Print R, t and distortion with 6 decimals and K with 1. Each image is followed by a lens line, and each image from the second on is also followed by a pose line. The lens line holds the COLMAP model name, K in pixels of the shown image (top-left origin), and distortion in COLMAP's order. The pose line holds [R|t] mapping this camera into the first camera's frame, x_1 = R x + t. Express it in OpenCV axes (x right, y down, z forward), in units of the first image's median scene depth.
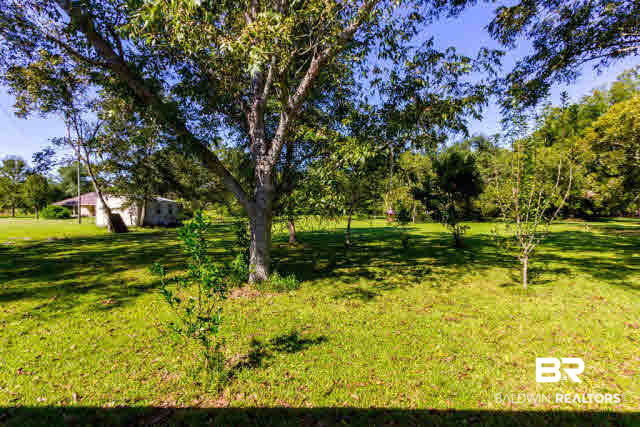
lens RADIAL K [[301.0, 0, 314.4], [0, 301.0, 214.5], [0, 0, 1]] dist [0.001647, -0.000906]
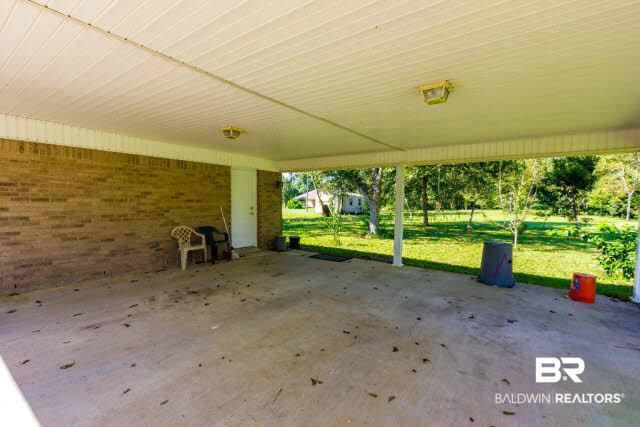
lens RADIAL K [[301.0, 0, 314.4], [0, 301.0, 214.5], [0, 0, 1]] dist [0.001647, -0.000906]
pose [[0.798716, 0.022216, -0.601297, 0.152348], [-0.005076, 0.999531, 0.030187, -0.001709], [0.601686, -0.021059, 0.798455, -0.171186]]
